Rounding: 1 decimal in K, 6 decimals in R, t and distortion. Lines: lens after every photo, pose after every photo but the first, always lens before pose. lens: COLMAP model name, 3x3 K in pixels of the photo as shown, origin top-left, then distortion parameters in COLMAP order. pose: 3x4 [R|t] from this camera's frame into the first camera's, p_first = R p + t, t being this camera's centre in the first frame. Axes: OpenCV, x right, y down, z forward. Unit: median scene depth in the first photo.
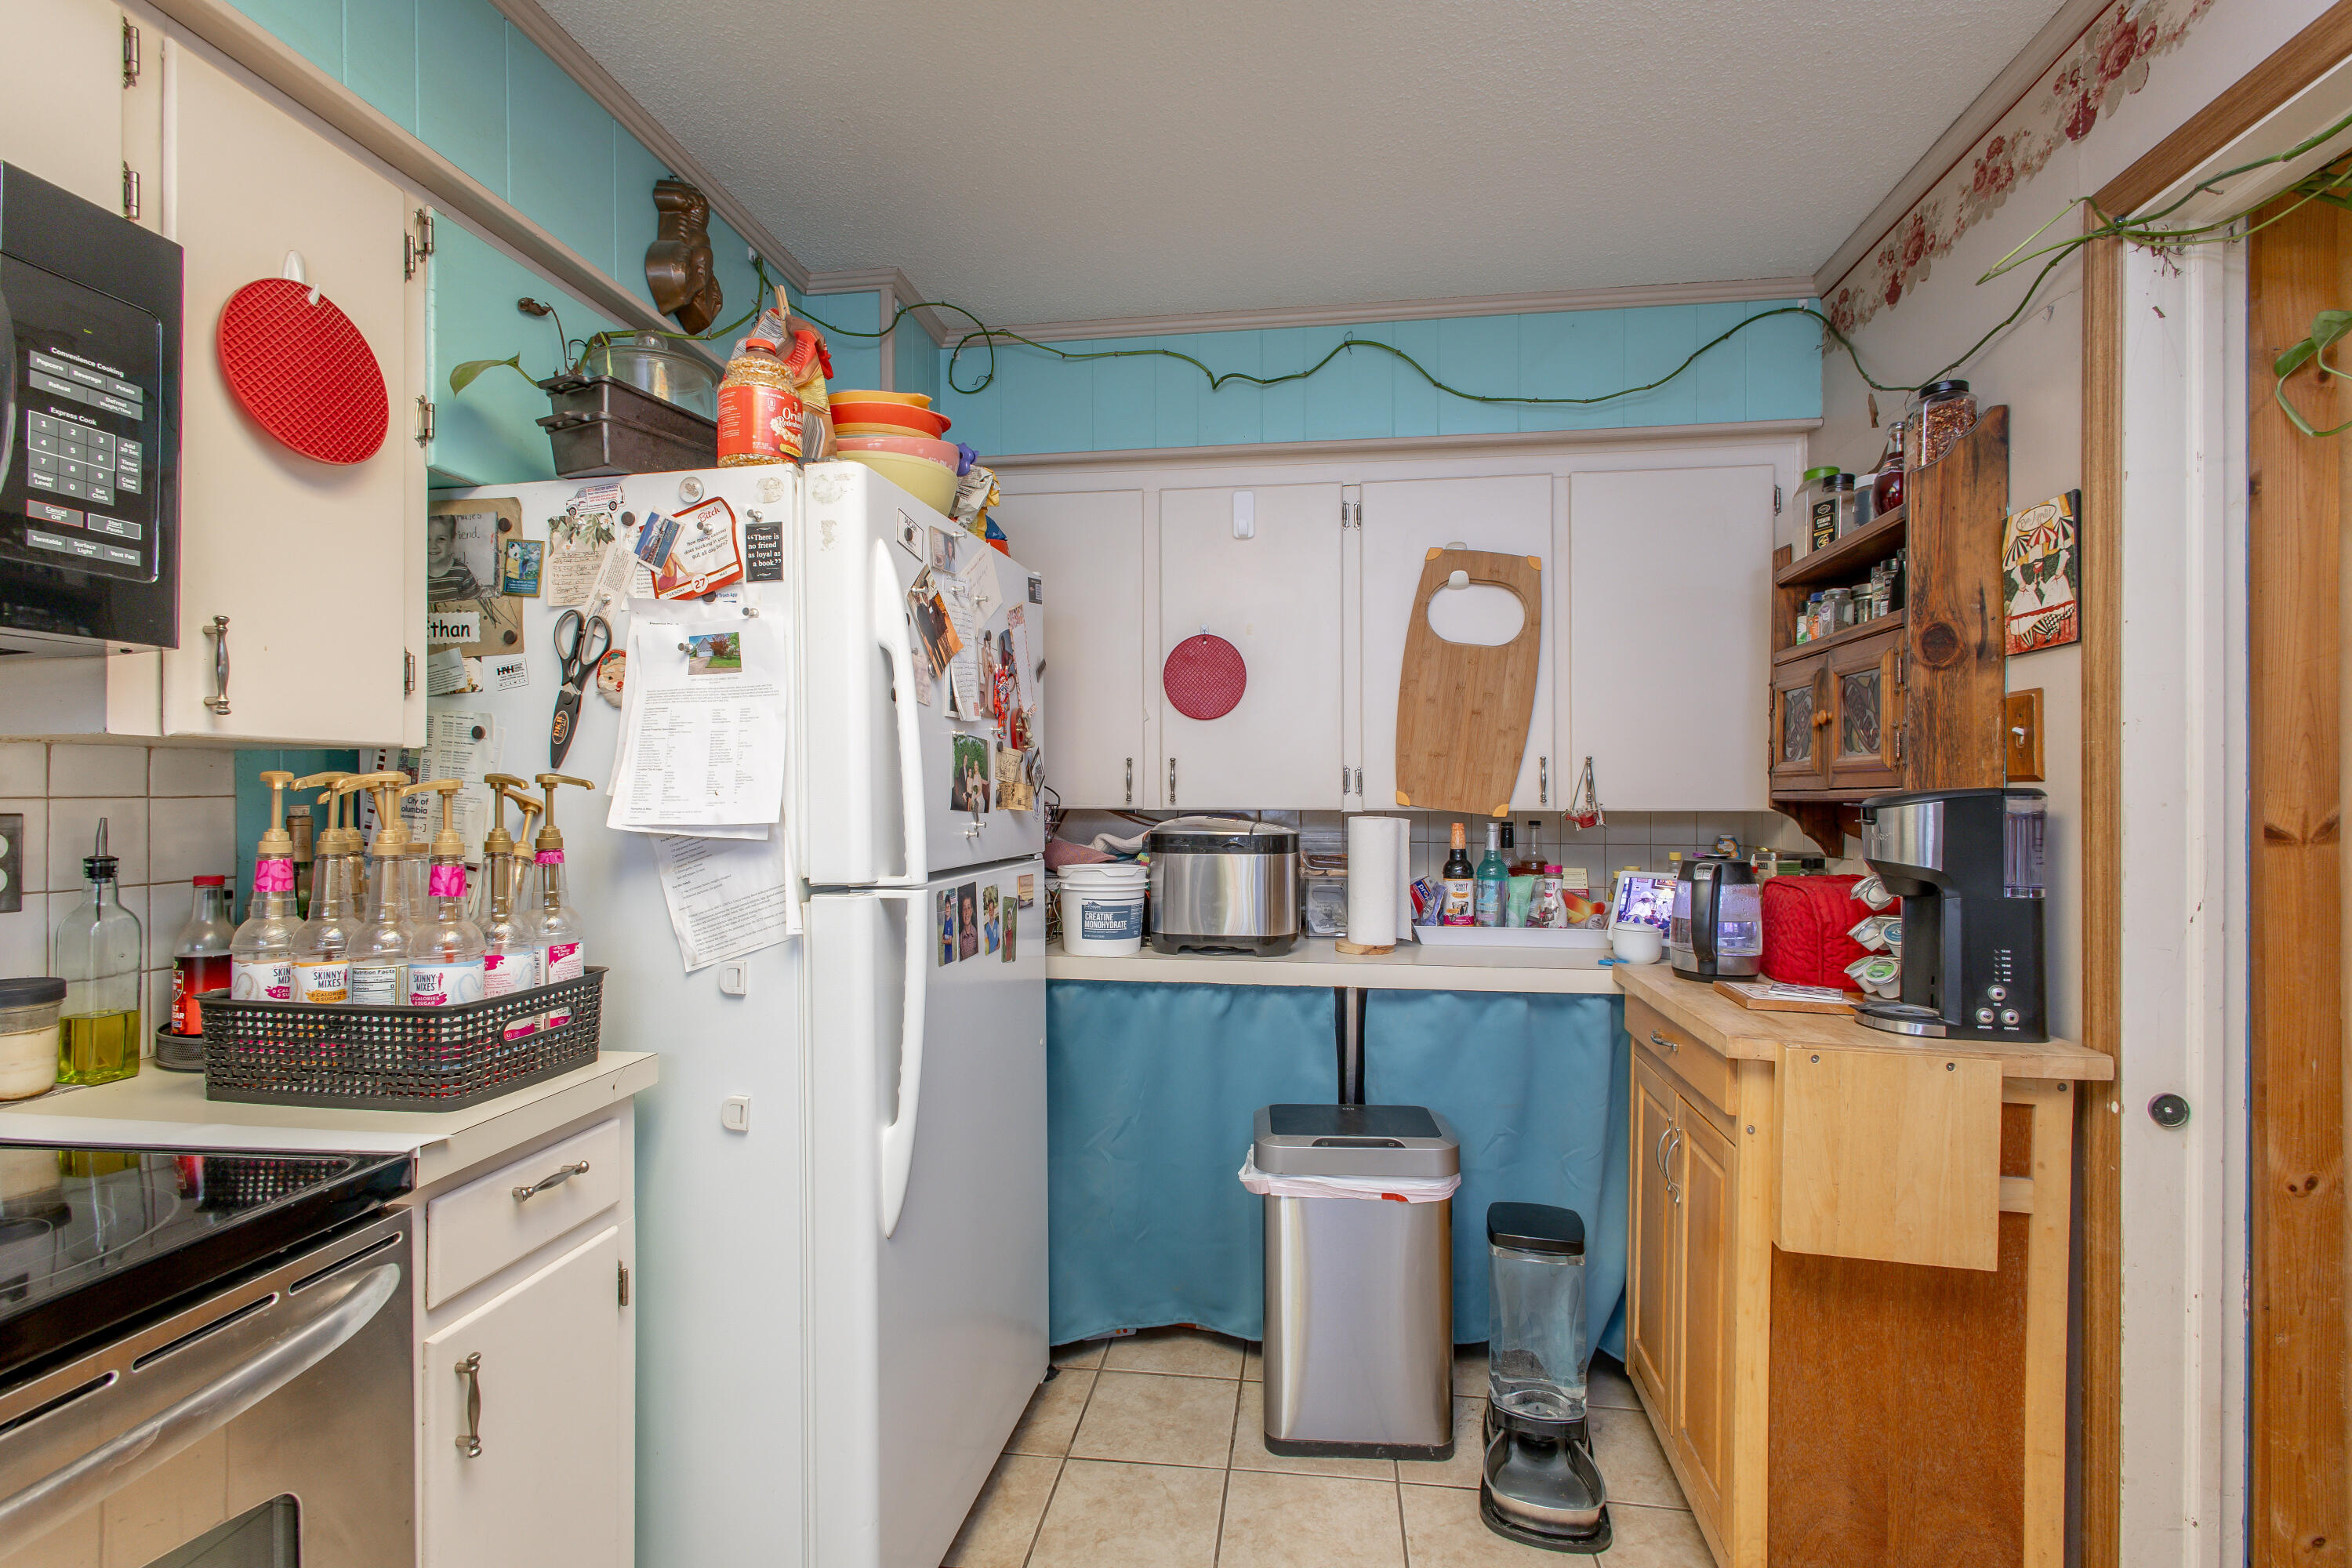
lens RADIAL K [[1087.0, 0, 1170.6], [0, 1087.0, 808.2], [0, 0, 1]] dist [0.013134, 0.000187]
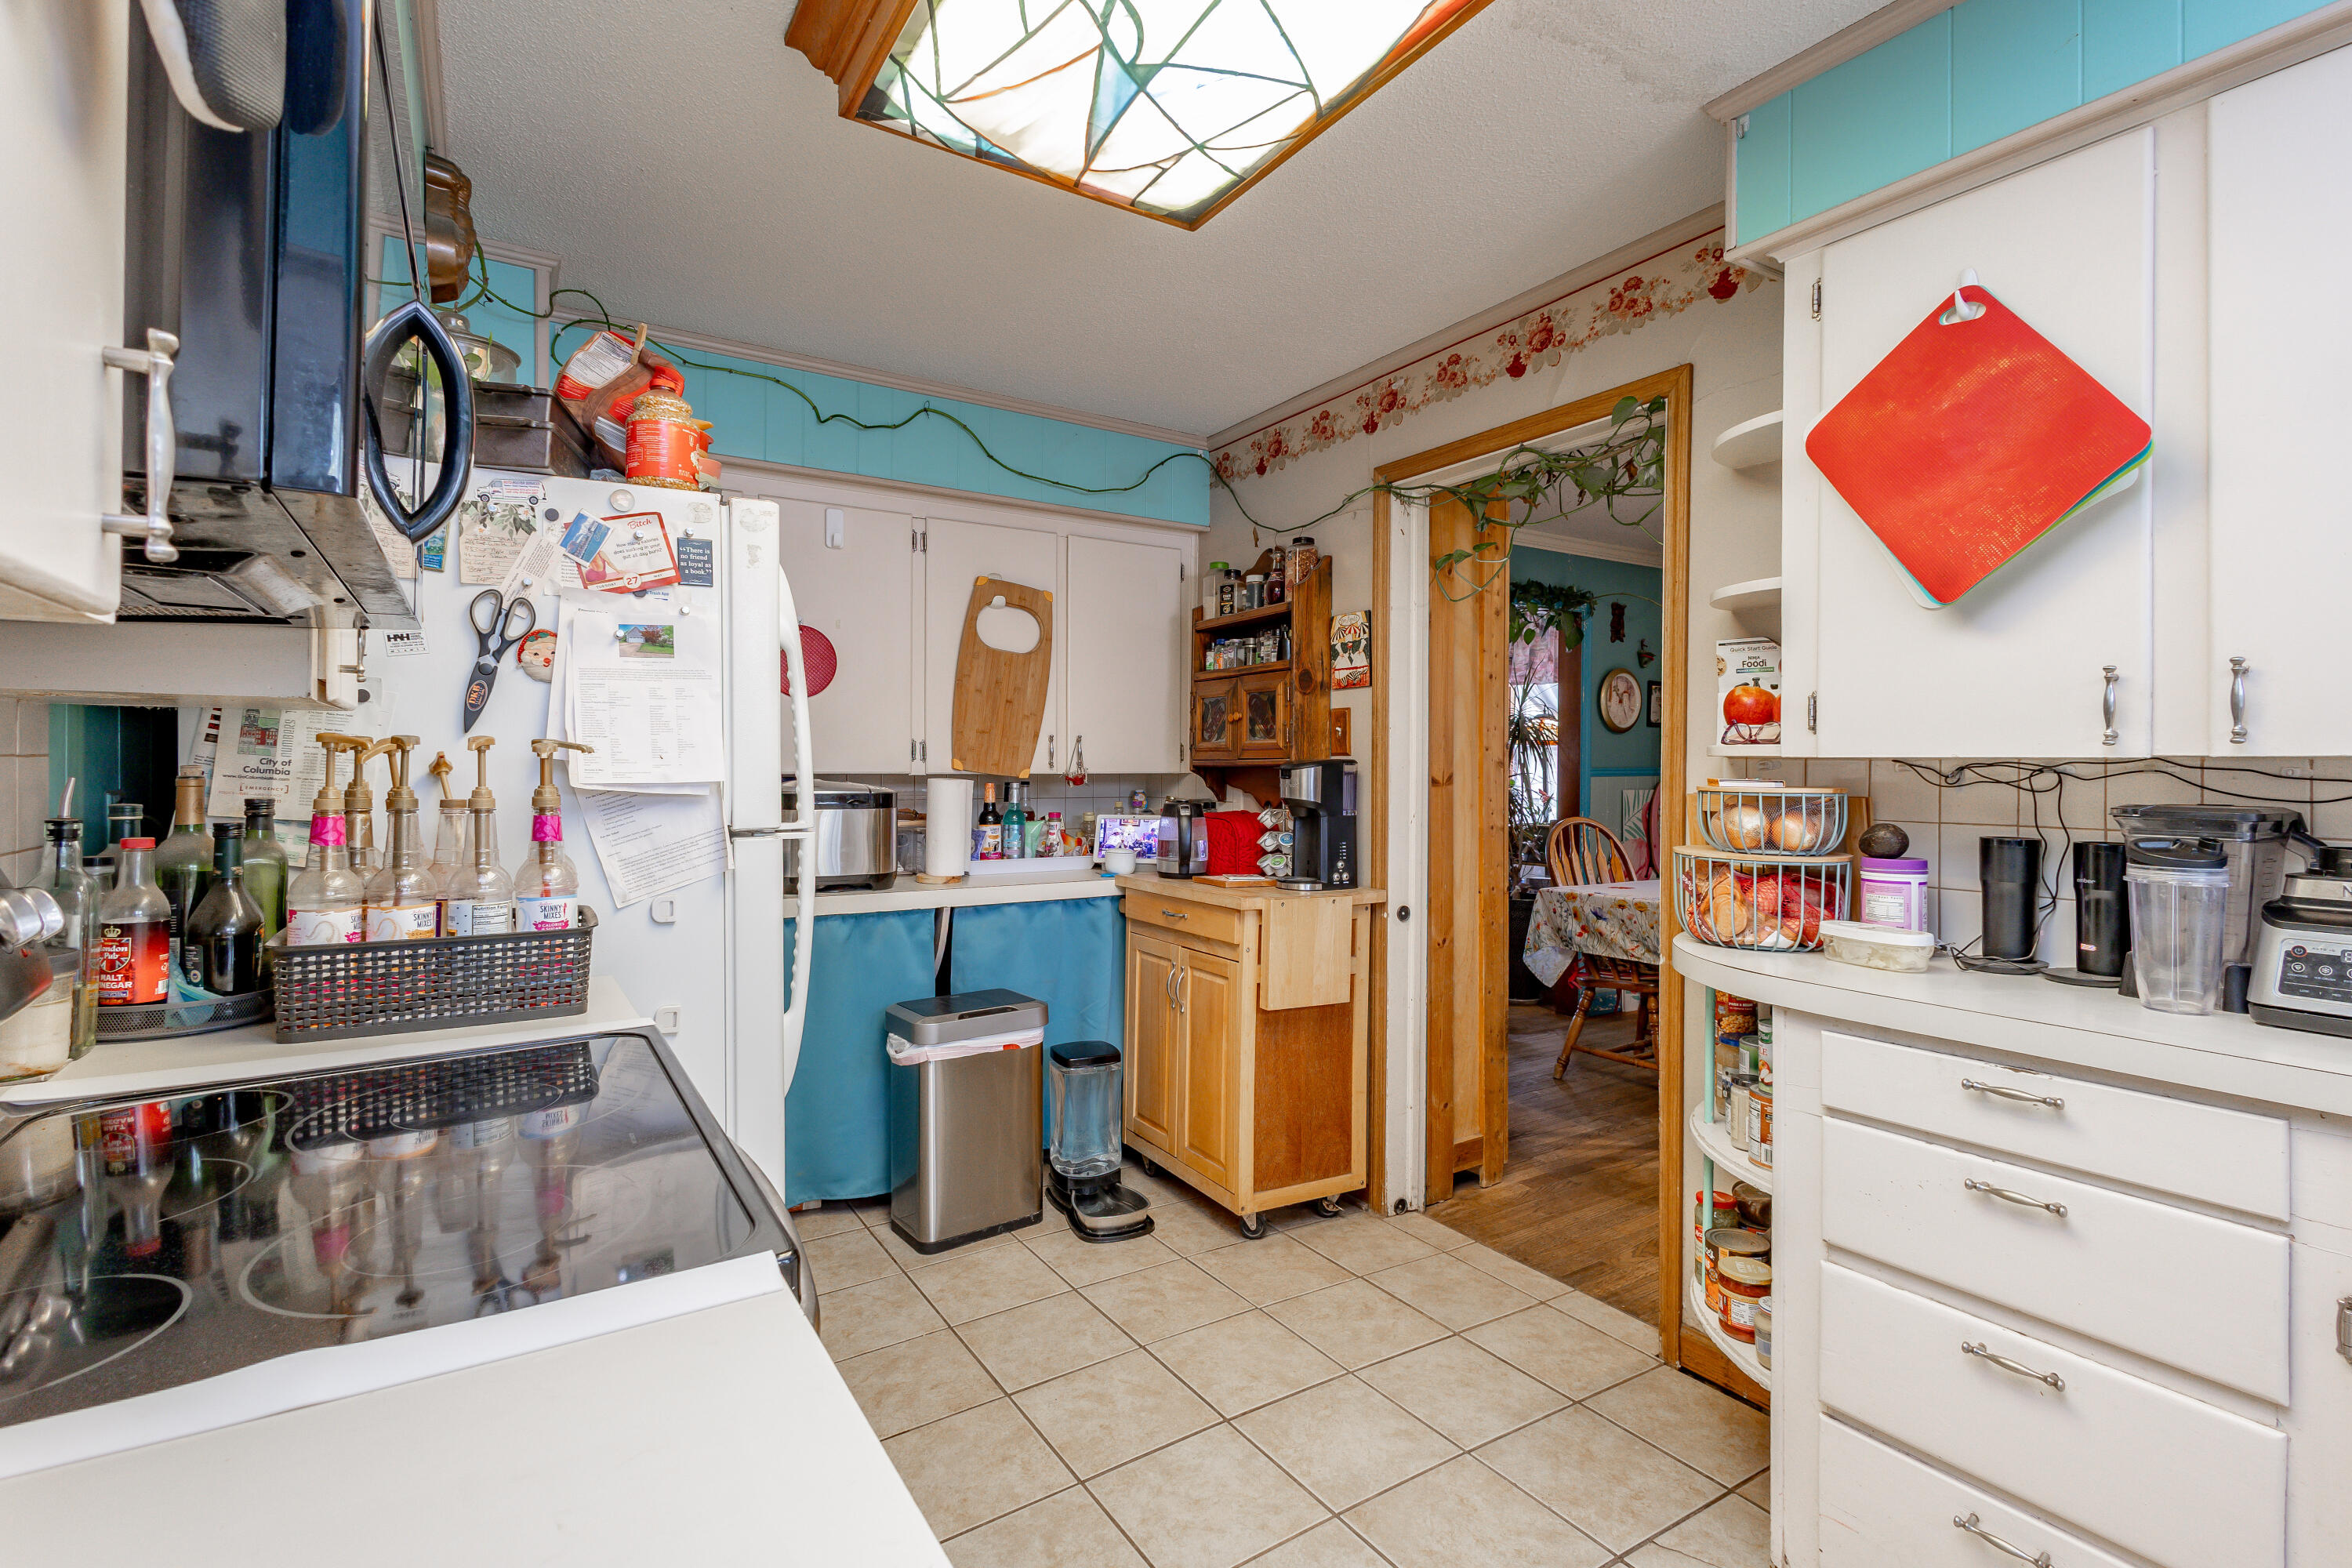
lens RADIAL K [[1108.7, 0, 1173.8], [0, 1108.7, 797.5], [0, 0, 1]] dist [0.024690, 0.000262]
pose [[0.759975, -0.016556, 0.649741, -0.708175], [0.004526, 0.999786, 0.020182, 0.007905], [-0.649936, -0.012397, 0.759888, -0.285575]]
